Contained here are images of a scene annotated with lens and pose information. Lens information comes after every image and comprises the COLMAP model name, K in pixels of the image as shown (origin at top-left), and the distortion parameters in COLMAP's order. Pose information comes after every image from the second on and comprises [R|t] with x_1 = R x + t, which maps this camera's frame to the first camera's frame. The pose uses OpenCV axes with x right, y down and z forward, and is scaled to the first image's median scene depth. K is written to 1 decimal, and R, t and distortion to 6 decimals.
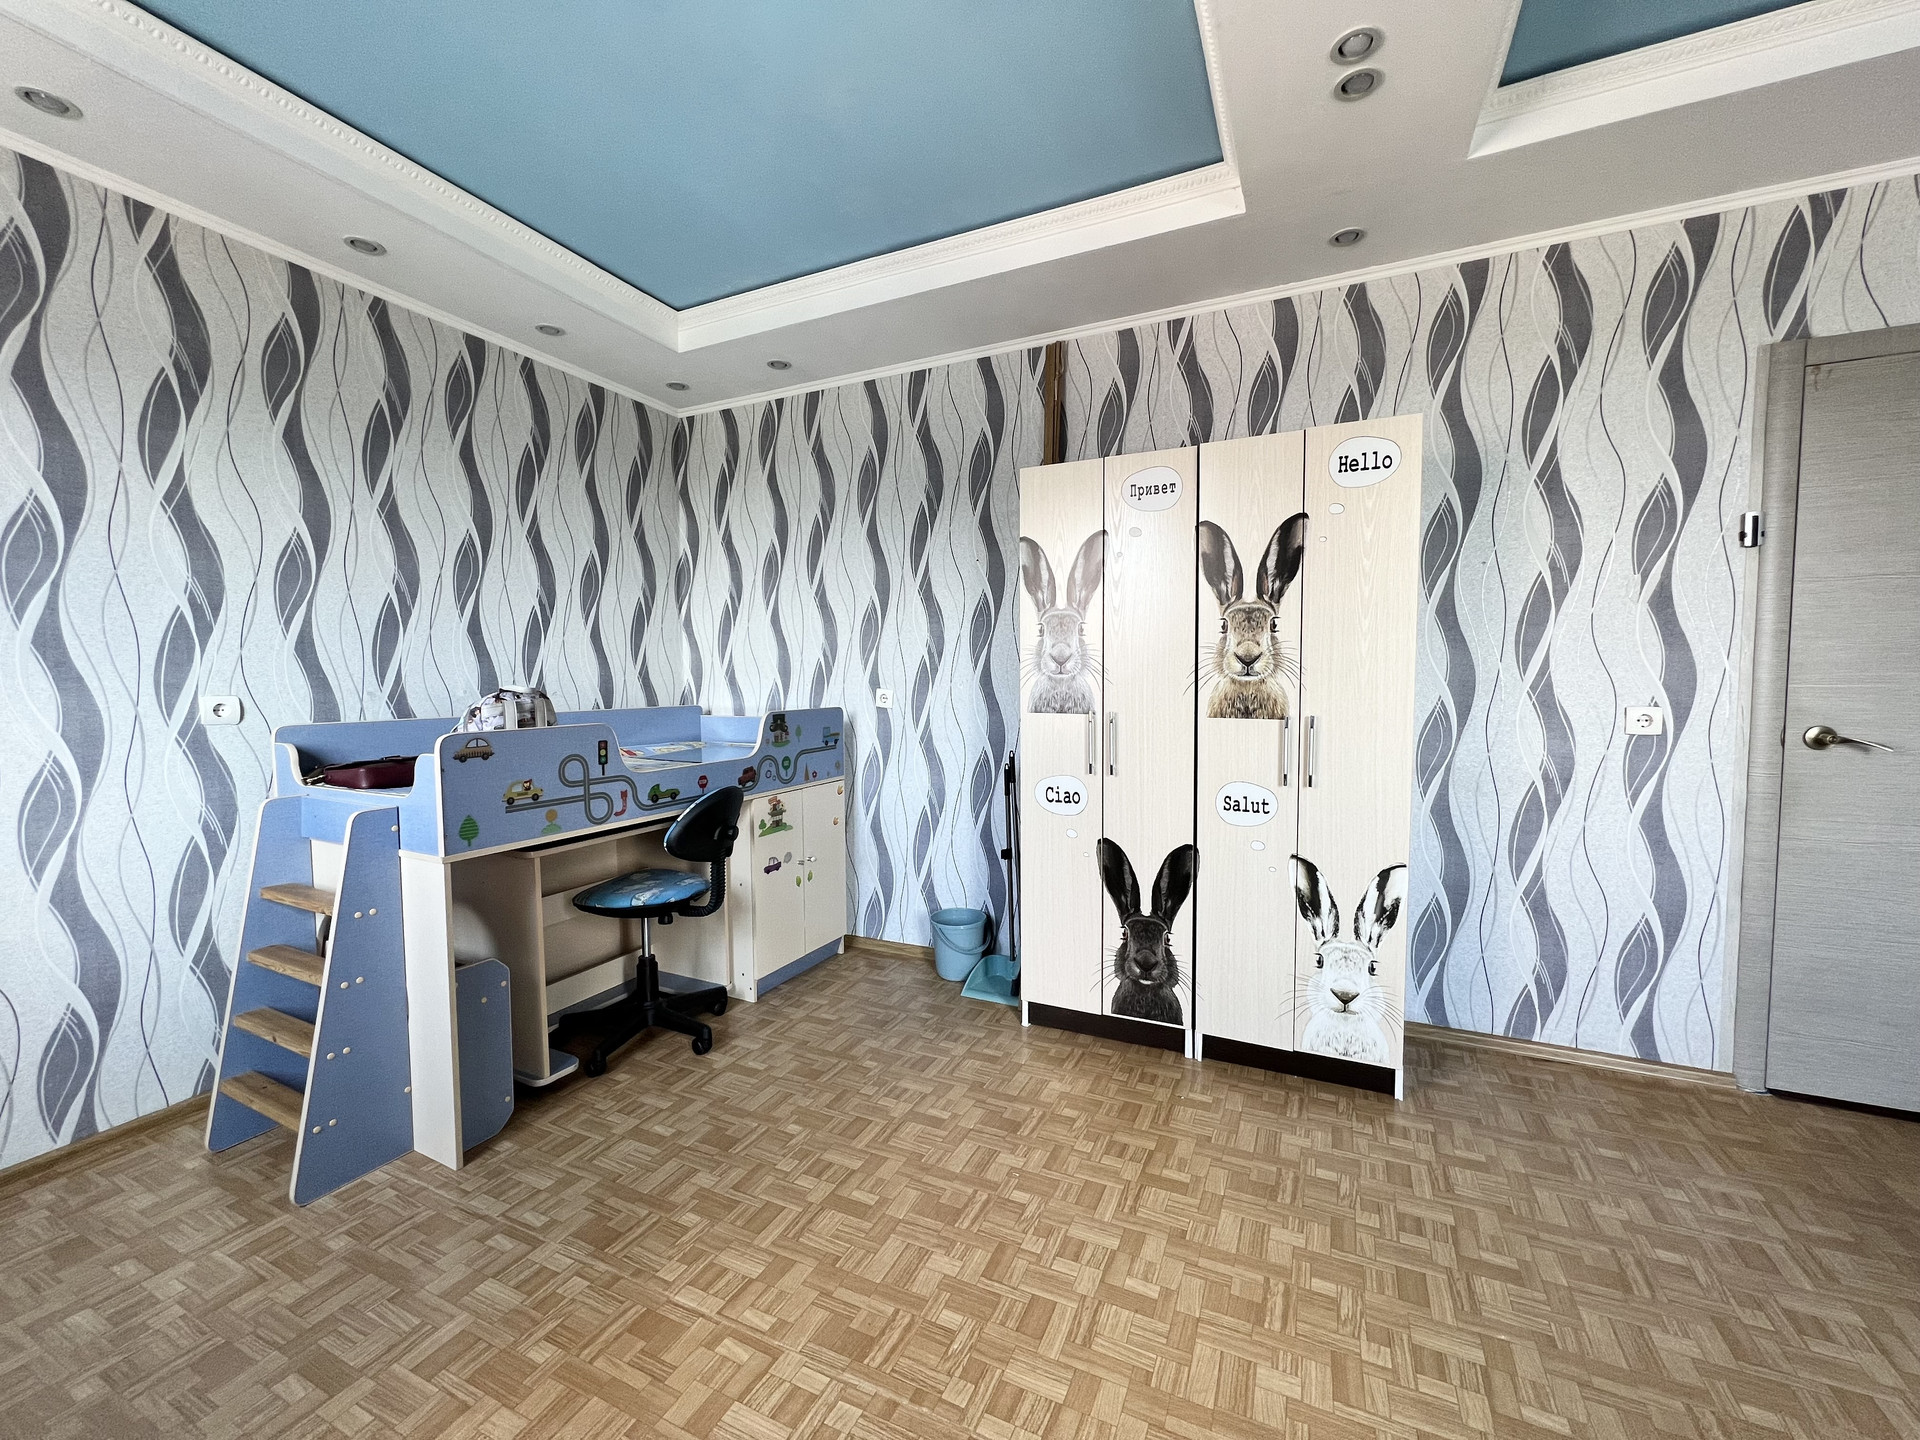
lens RADIAL K [[779.0, 0, 960.4], [0, 779.0, 722.5], [0, 0, 1]] dist [0.002400, 0.000544]
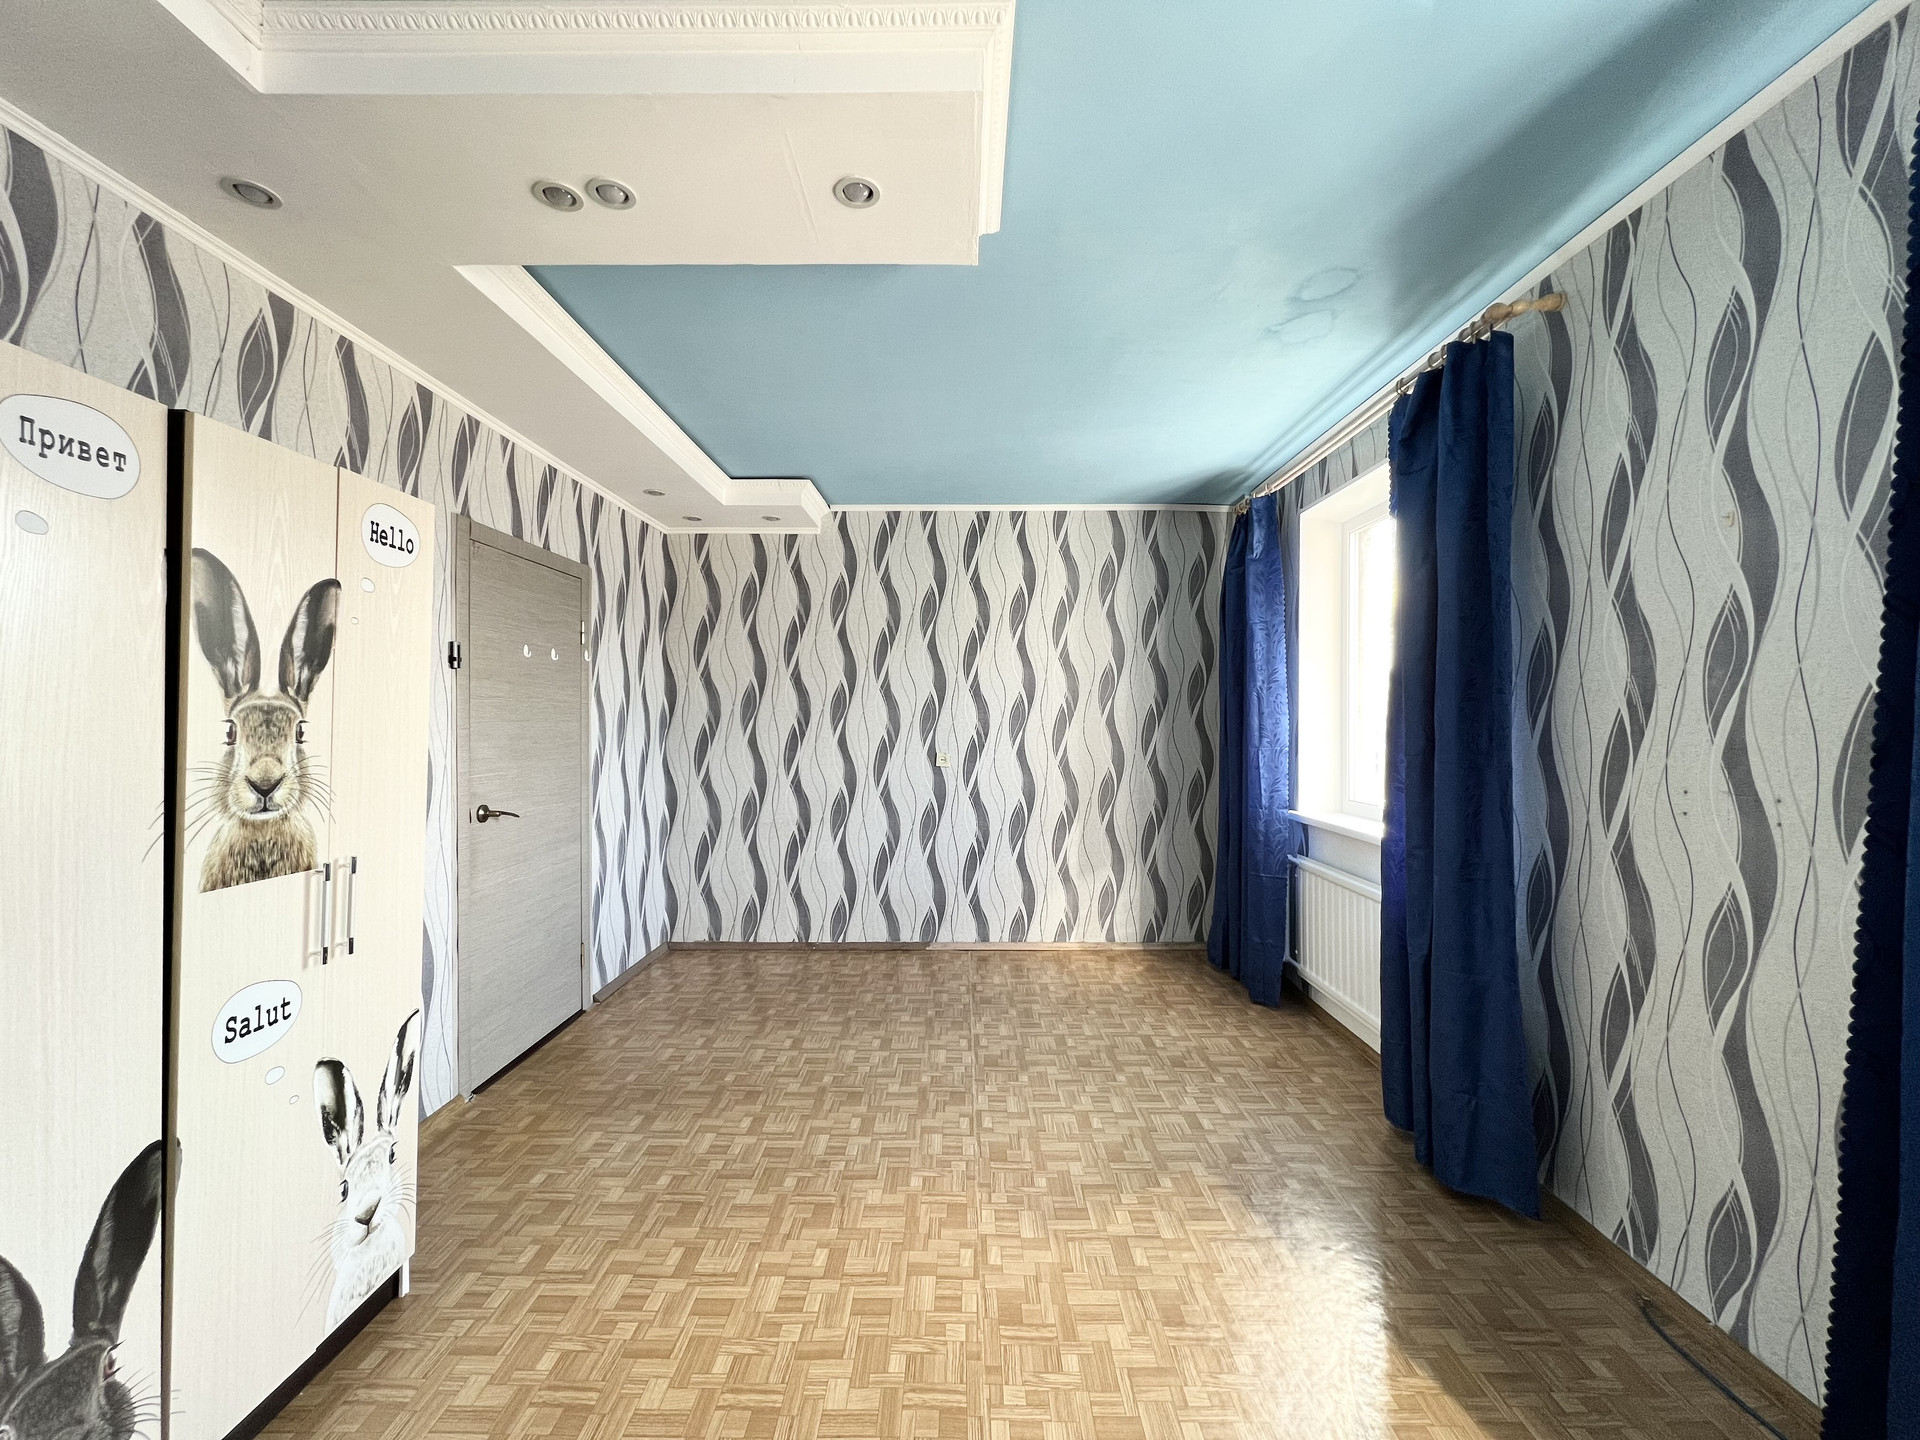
lens RADIAL K [[779.0, 0, 967.3], [0, 779.0, 717.5], [0, 0, 1]] dist [0.002400, 0.000544]
pose [[-0.438430, 0.005404, 0.898749, -0.457127], [0.053293, 0.998379, 0.019994, -0.120550], [-0.897184, 0.056663, -0.438007, 0.775647]]
